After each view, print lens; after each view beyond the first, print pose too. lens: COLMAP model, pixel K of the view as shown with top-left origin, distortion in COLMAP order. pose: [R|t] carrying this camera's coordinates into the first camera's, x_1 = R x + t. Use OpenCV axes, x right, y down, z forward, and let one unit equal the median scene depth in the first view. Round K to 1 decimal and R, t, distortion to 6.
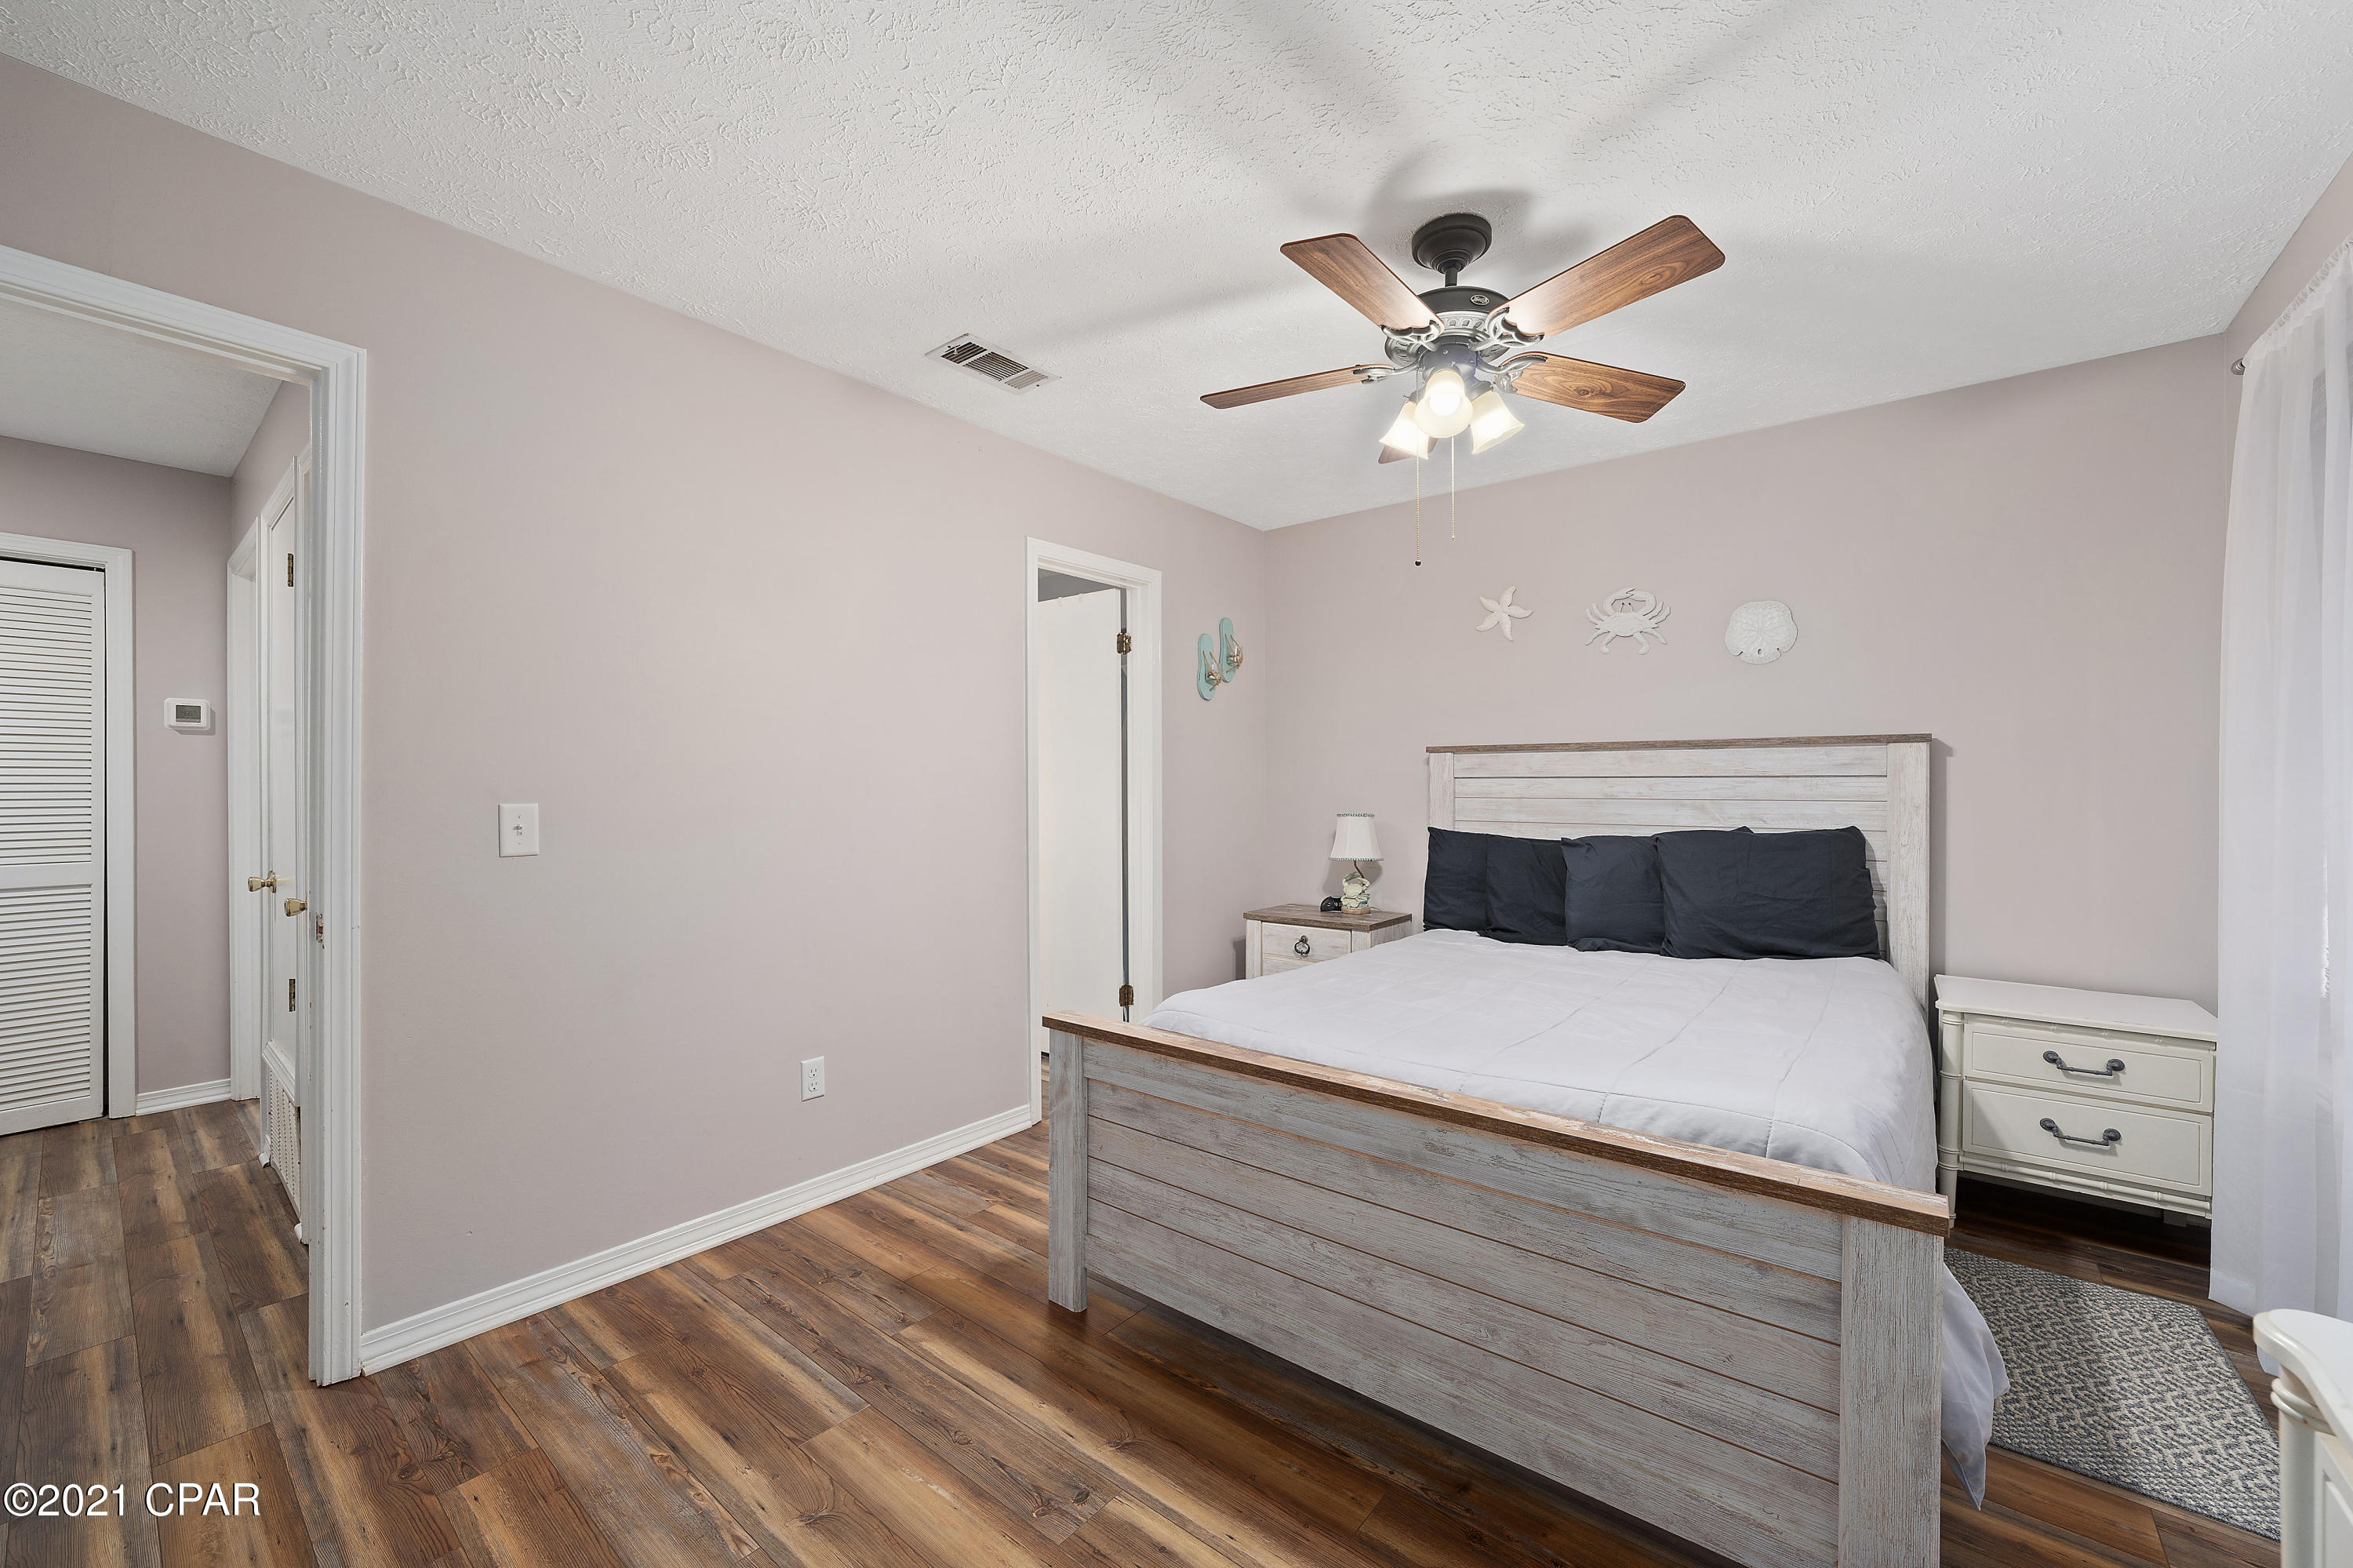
lens RADIAL K [[897.6, 0, 1181.2], [0, 897.6, 782.5], [0, 0, 1]] dist [-0.014501, 0.000083]
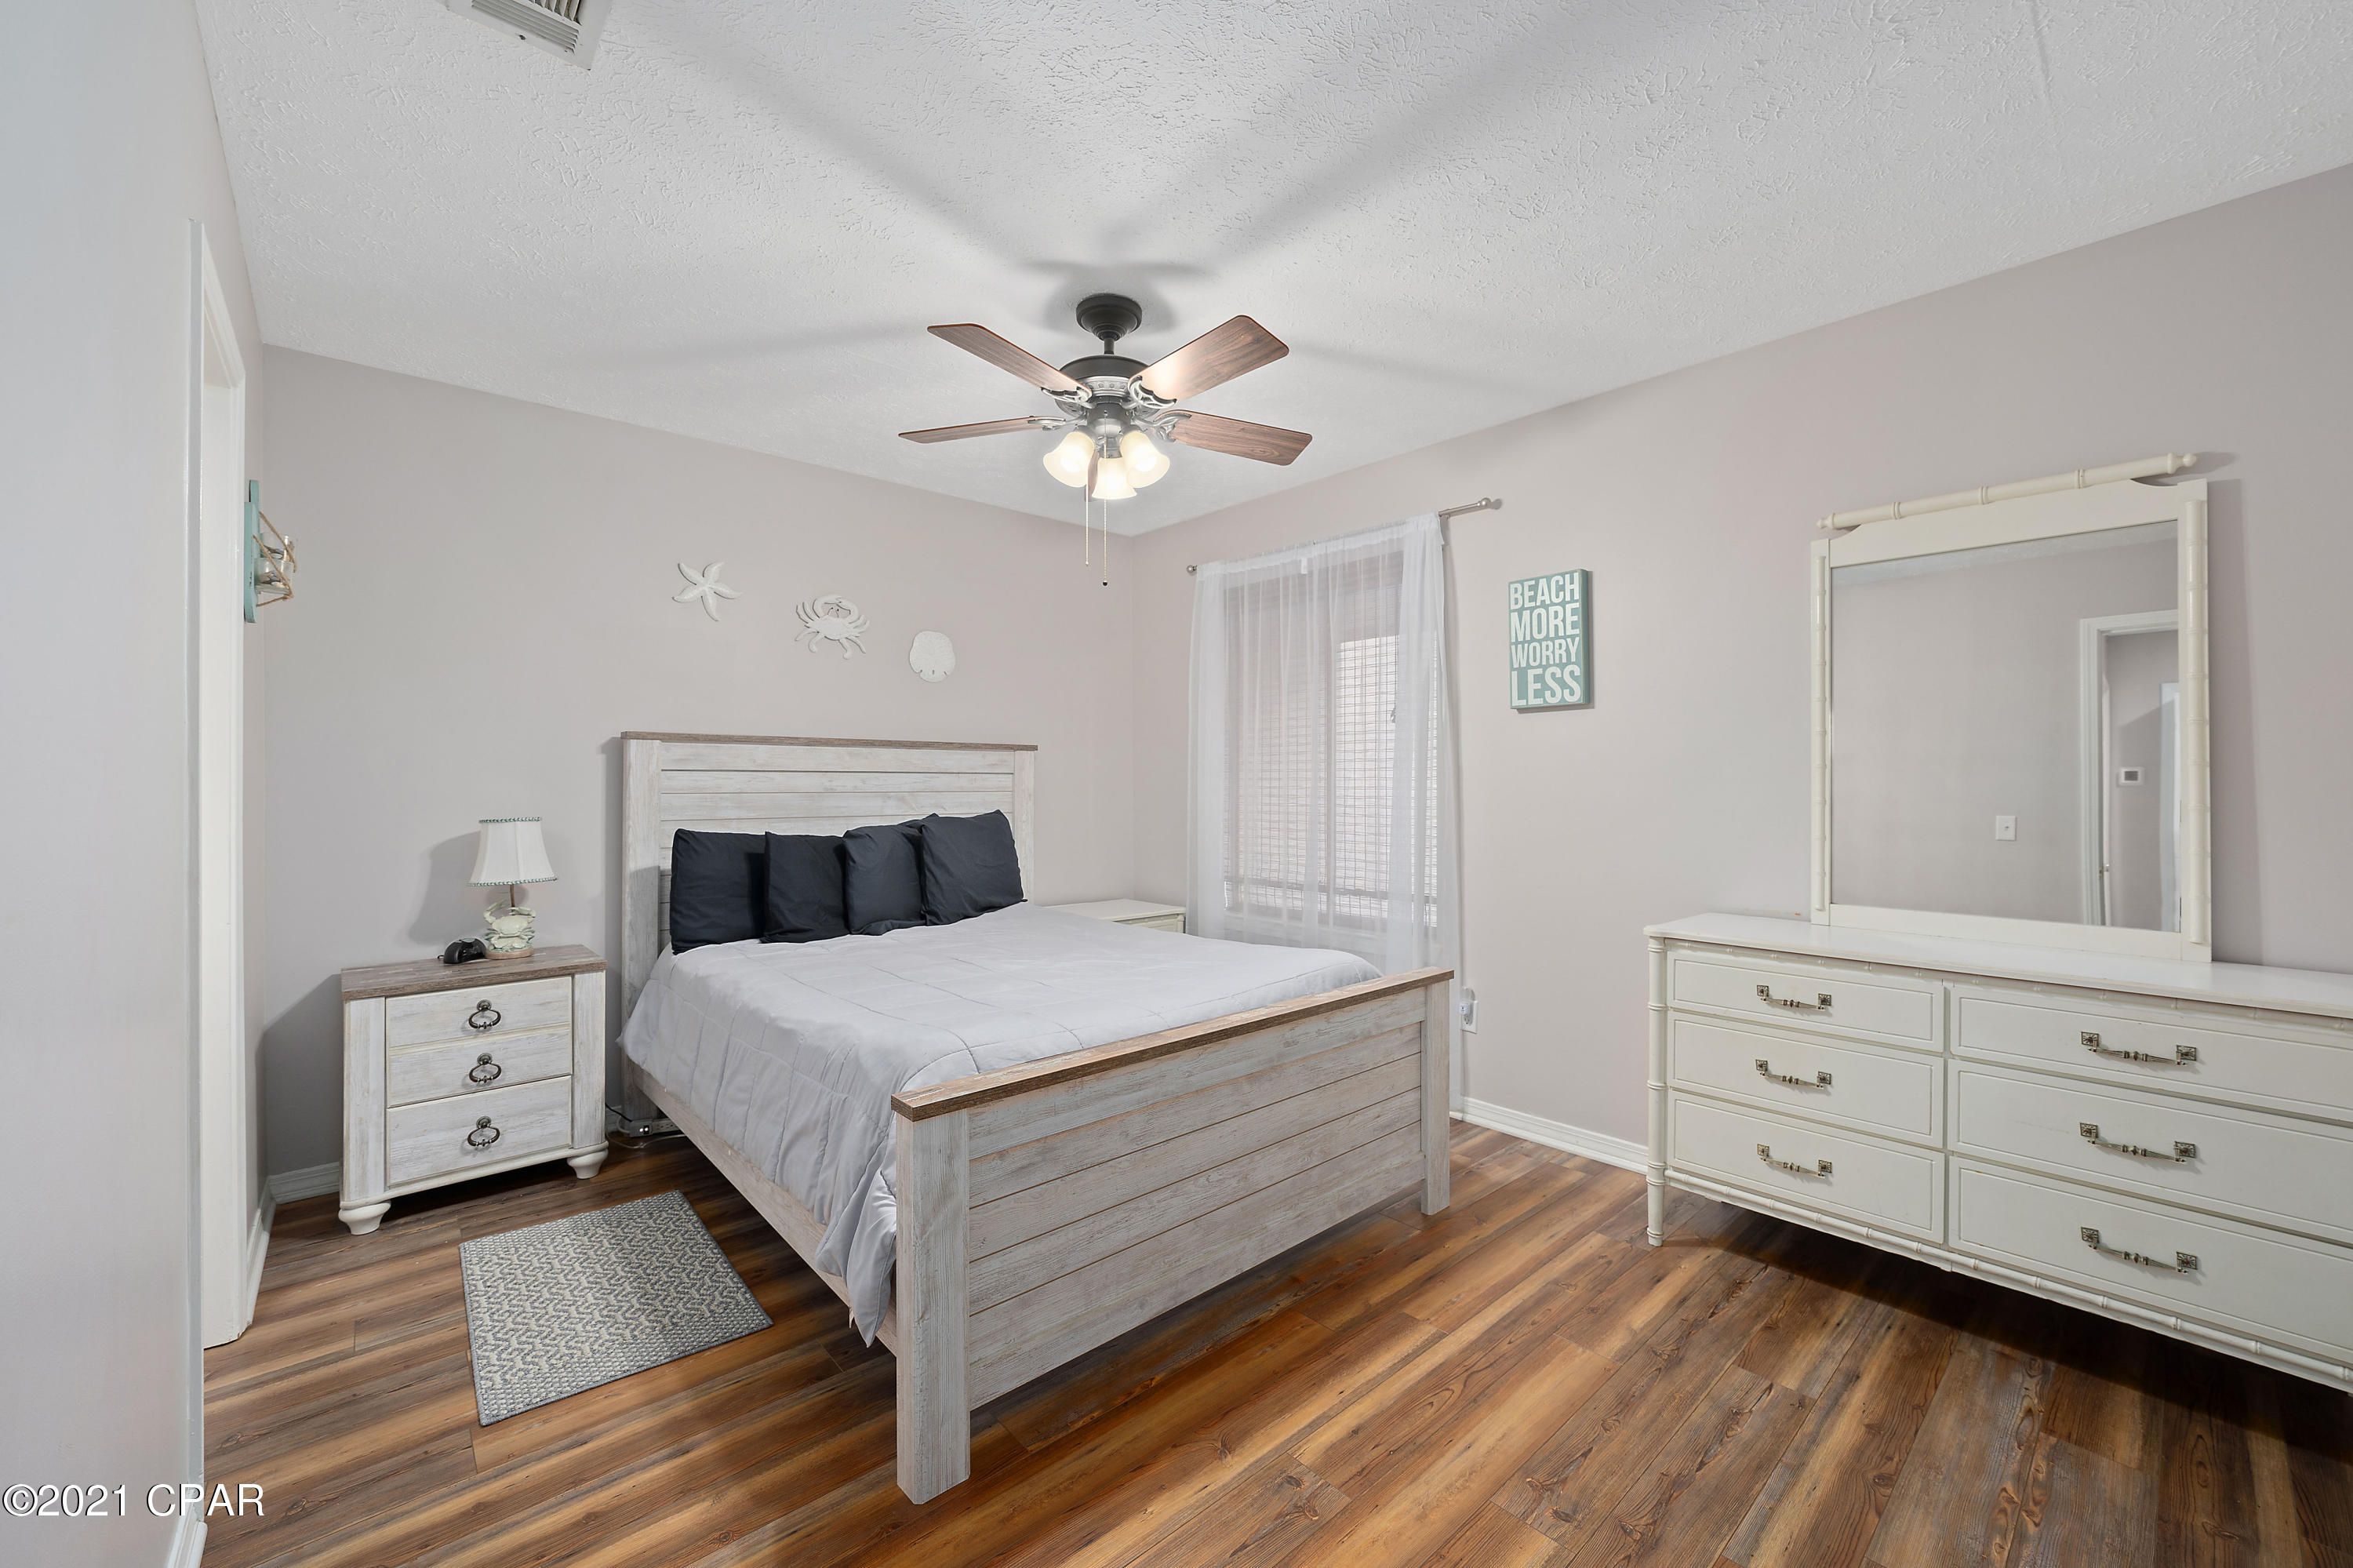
lens RADIAL K [[915.1, 0, 1172.8], [0, 915.1, 771.9], [0, 0, 1]] dist [-0.014146, -0.000018]
pose [[0.173910, 0.011477, 0.984695, -0.917138], [-0.004584, 0.999931, -0.010845, 0.007039], [-0.984751, -0.002628, 0.173950, 0.757245]]
